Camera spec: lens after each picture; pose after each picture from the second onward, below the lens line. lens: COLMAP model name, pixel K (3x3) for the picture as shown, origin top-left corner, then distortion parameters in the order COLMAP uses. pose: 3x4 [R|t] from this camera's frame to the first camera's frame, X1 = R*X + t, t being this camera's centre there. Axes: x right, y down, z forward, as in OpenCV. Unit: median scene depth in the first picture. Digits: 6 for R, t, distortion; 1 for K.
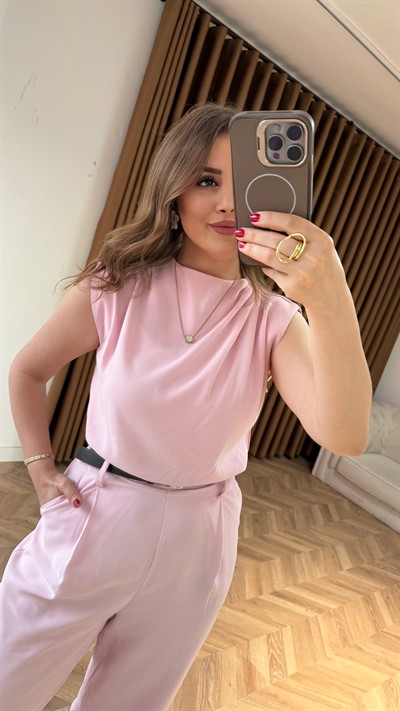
lens RADIAL K [[514.1, 0, 185.4], [0, 514.1, 358.4], [0, 0, 1]] dist [-0.040044, 0.005146]
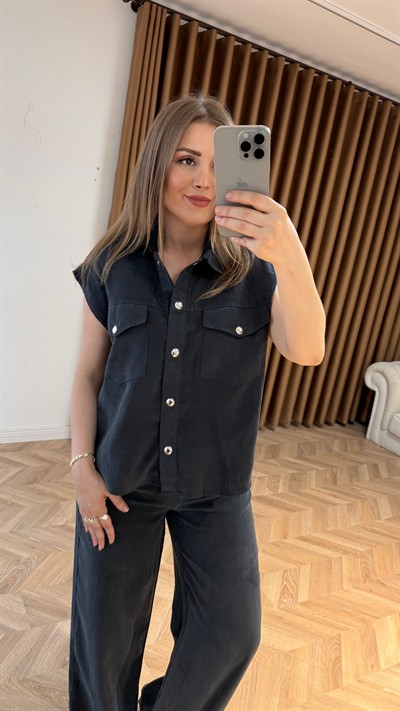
lens RADIAL K [[504.9, 0, 180.5], [0, 504.9, 363.3], [0, 0, 1]] dist [0.028245, -0.090321]
pose [[0.972957, -0.114347, -0.200697, 0.158245], [0.114375, 0.993371, -0.011493, 0.073398], [0.200681, -0.011773, 0.979586, -0.061190]]
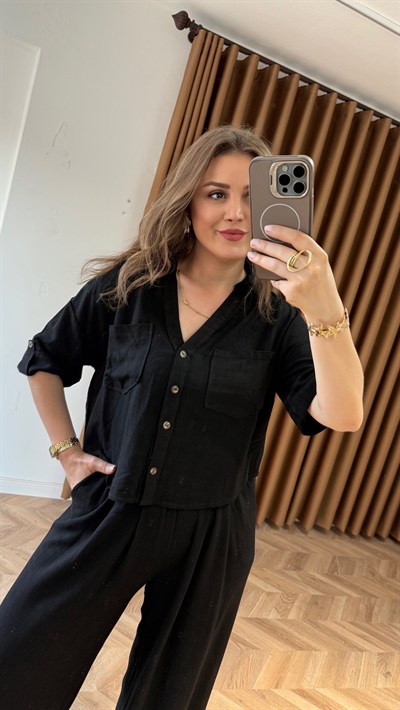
lens RADIAL K [[521.5, 0, 174.7], [0, 521.5, 354.1], [0, 0, 1]] dist [-0.059355, 0.038894]
pose [[0.940083, -0.016923, -0.340526, 0.230162], [-0.045045, 0.983848, -0.173248, 0.087085], [0.337957, 0.178207, 0.924136, 0.112055]]
